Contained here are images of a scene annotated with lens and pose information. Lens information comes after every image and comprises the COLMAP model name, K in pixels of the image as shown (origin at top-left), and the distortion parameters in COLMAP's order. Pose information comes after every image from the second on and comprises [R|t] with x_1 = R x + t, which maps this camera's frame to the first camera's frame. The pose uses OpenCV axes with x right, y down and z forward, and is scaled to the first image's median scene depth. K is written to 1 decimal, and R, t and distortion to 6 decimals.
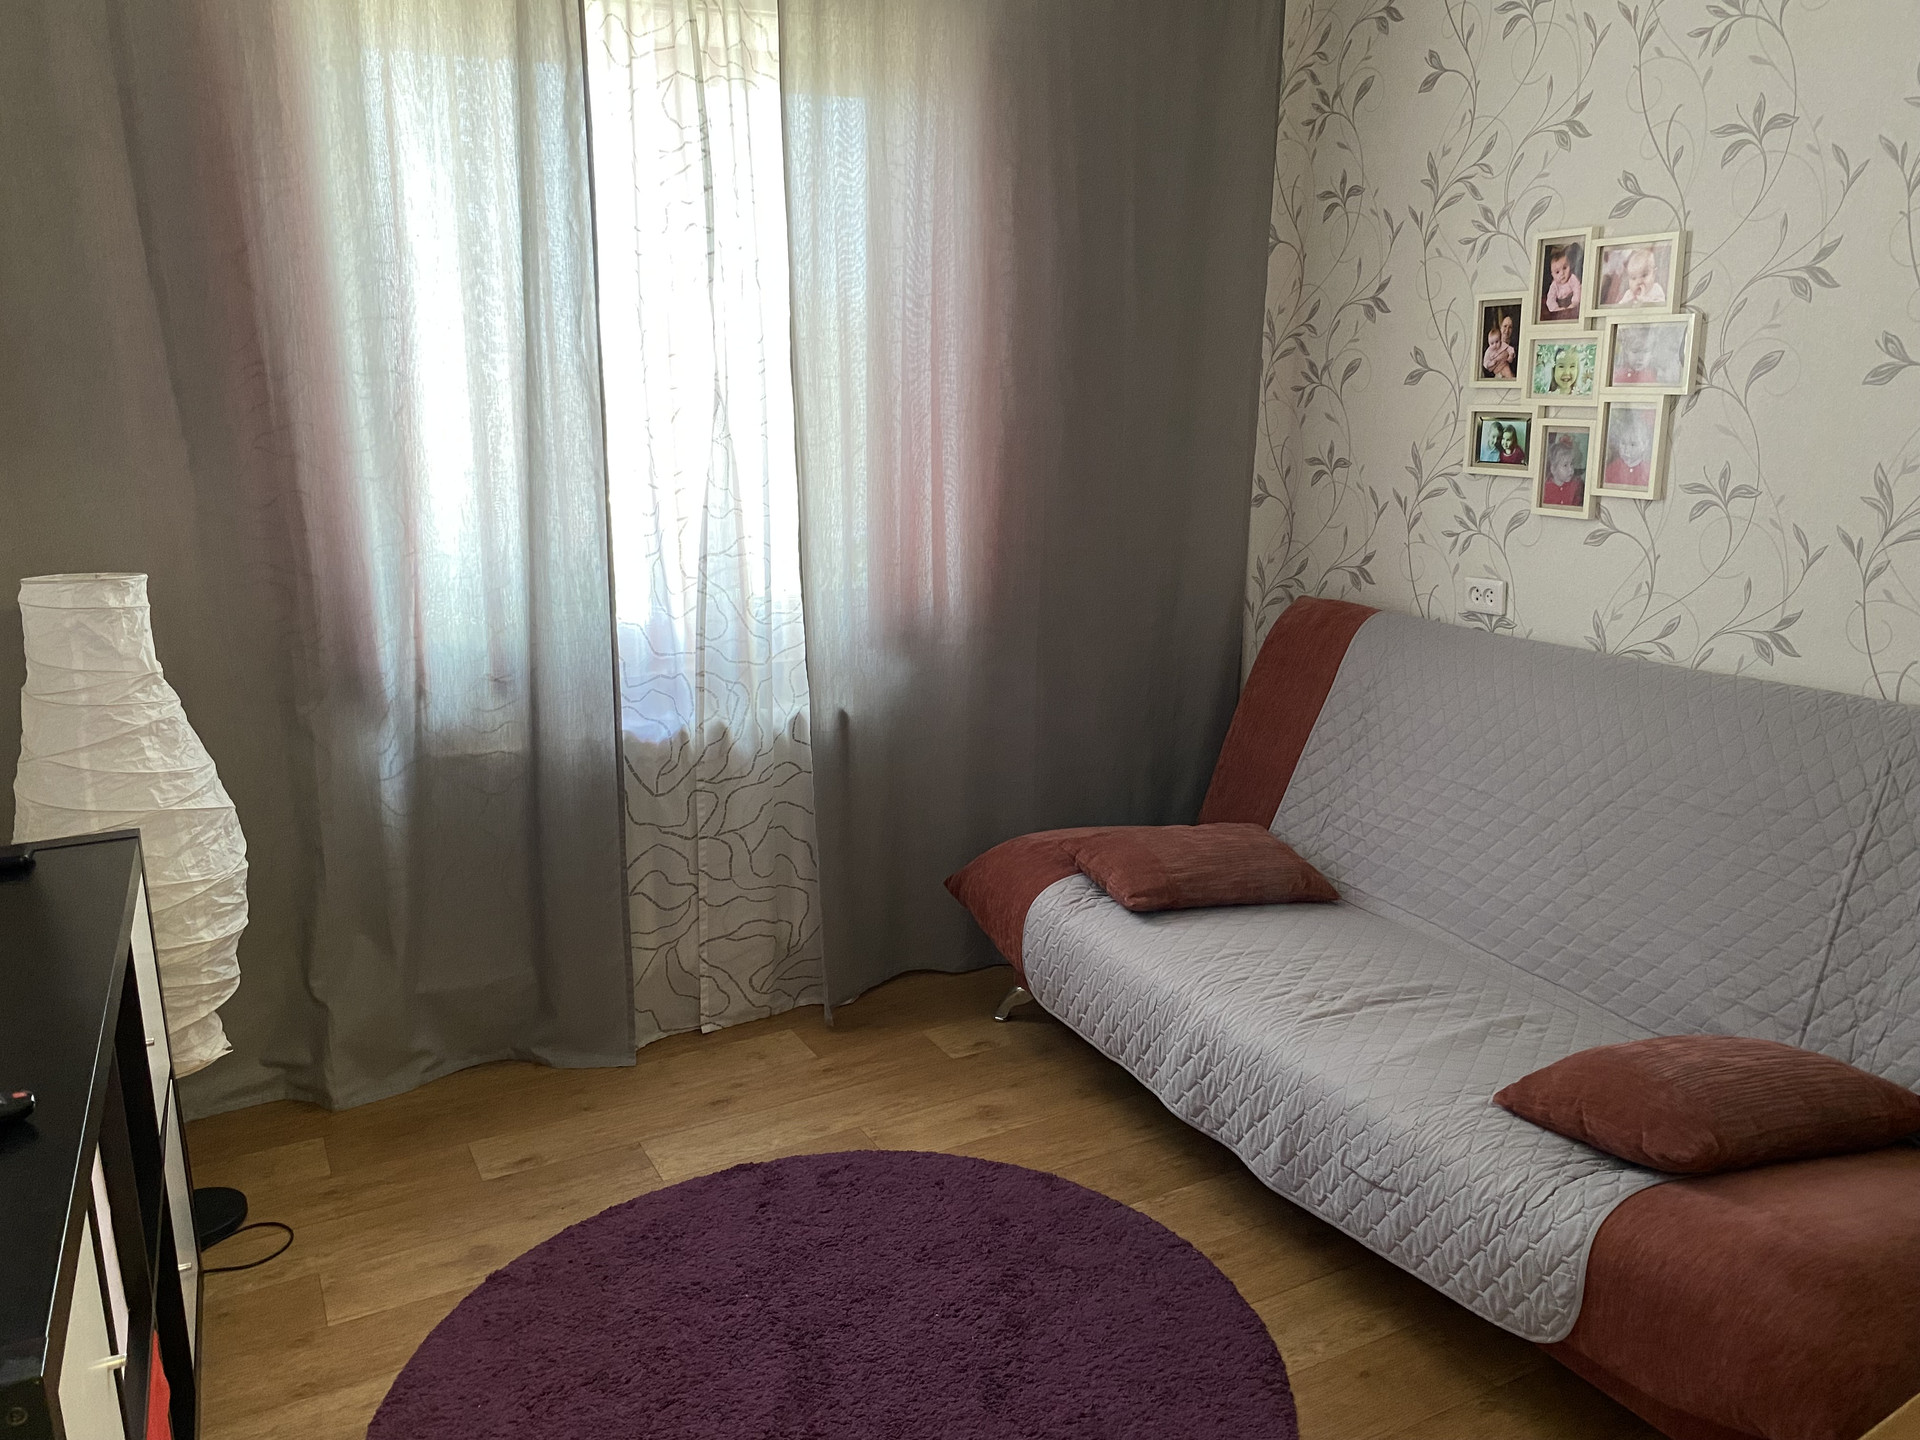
lens RADIAL K [[1456.4, 0, 960.2], [0, 1456.4, 723.5], [0, 0, 1]] dist [0.026839, -0.027850]
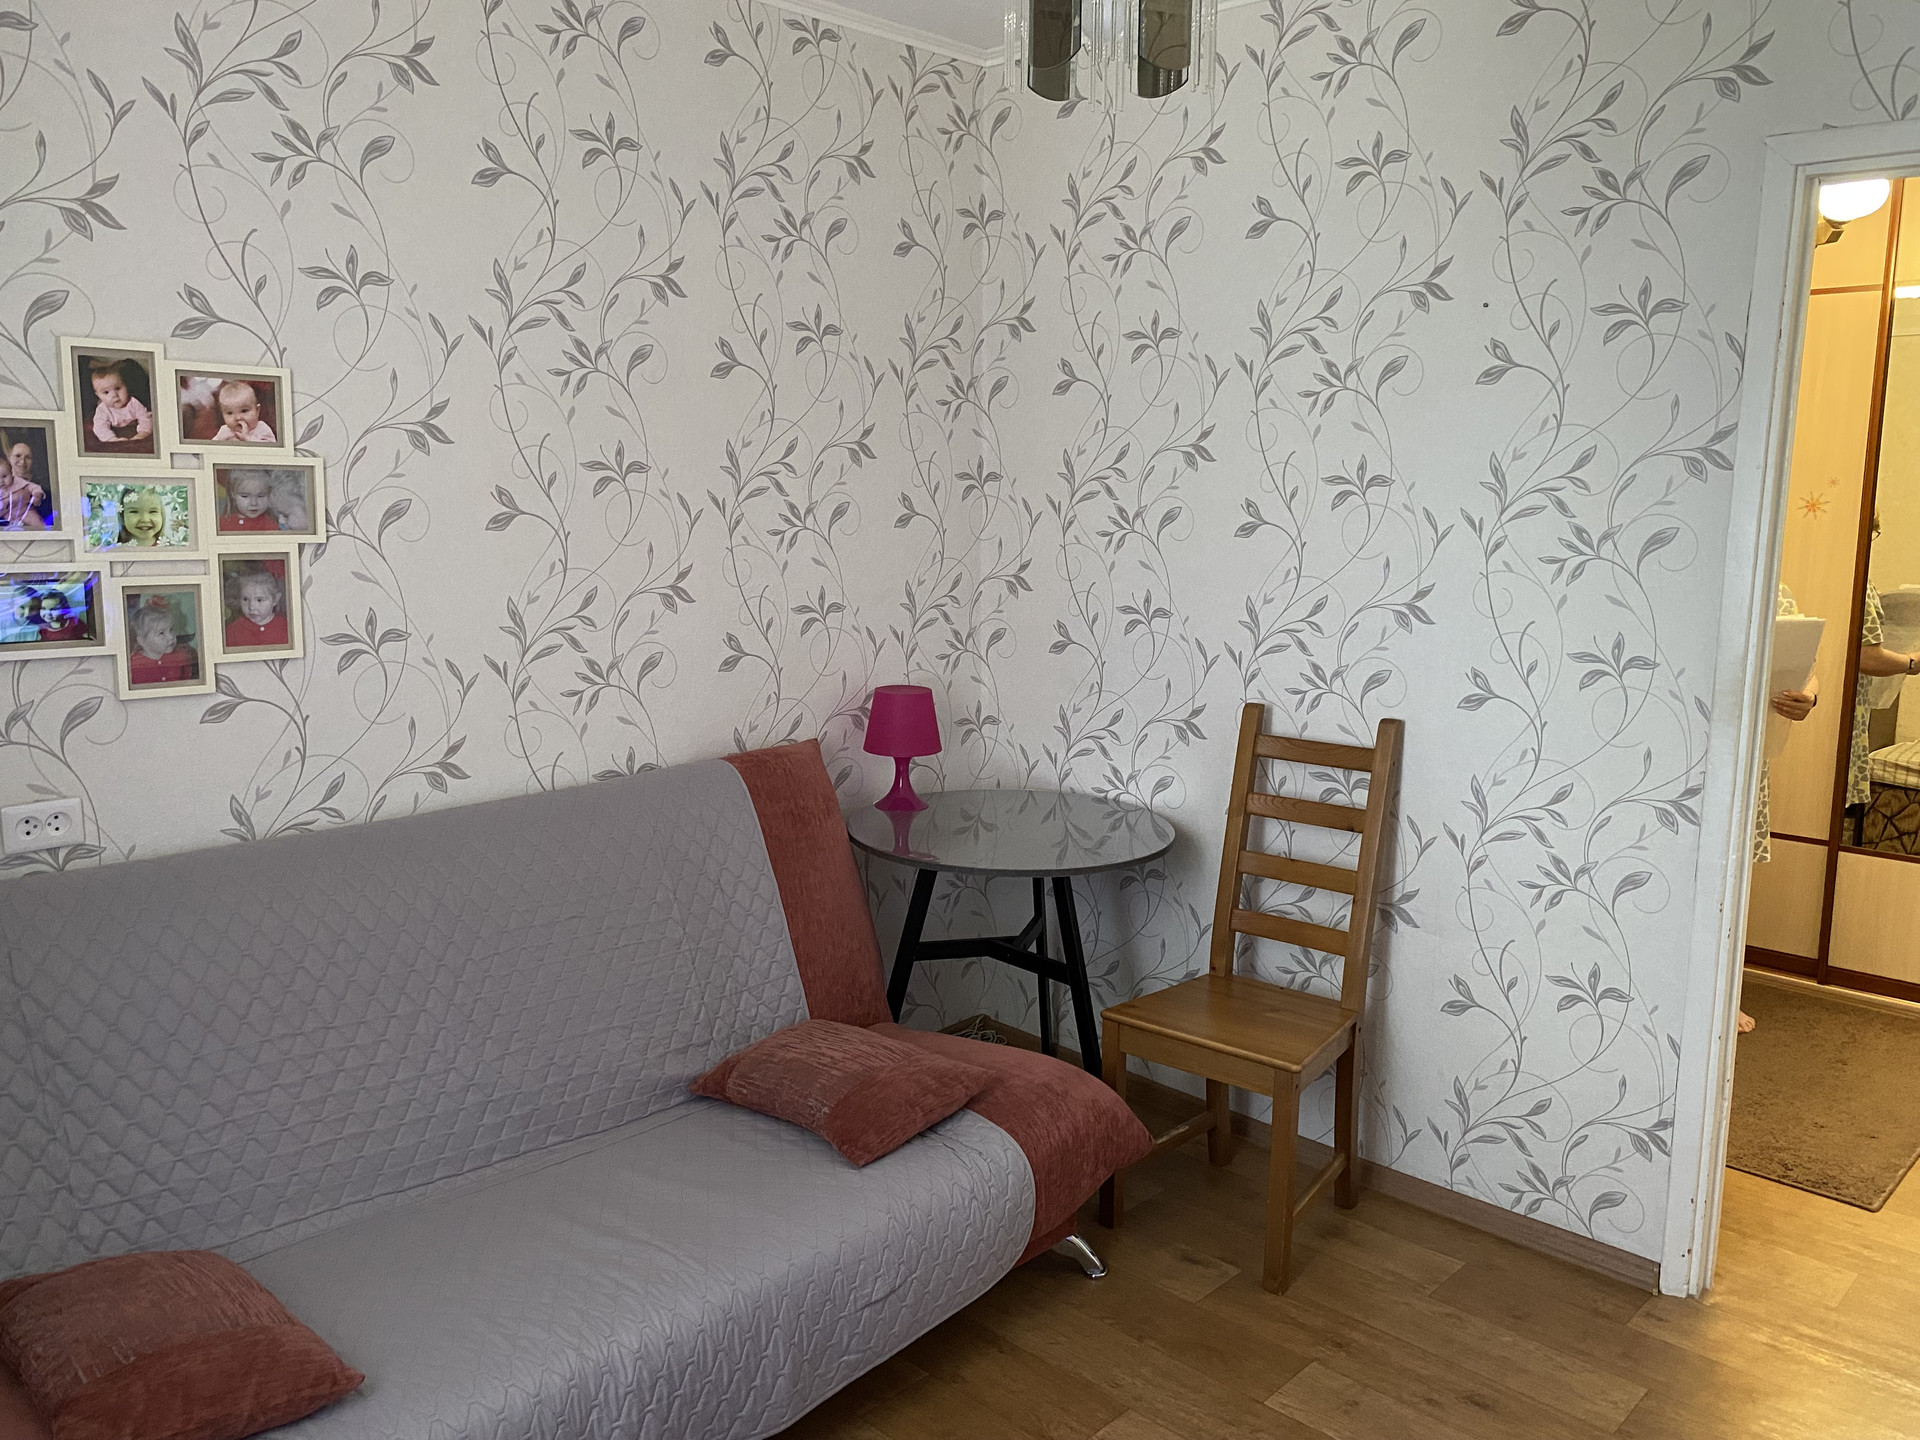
lens RADIAL K [[1456.4, 0, 957.1], [0, 1456.4, 710.6], [0, 0, 1]] dist [0.026839, -0.027850]
pose [[-0.313759, -0.138822, 0.939300, -0.483750], [0.208405, 0.955063, 0.210766, -0.216470], [-0.926349, 0.261885, -0.270728, 0.834938]]
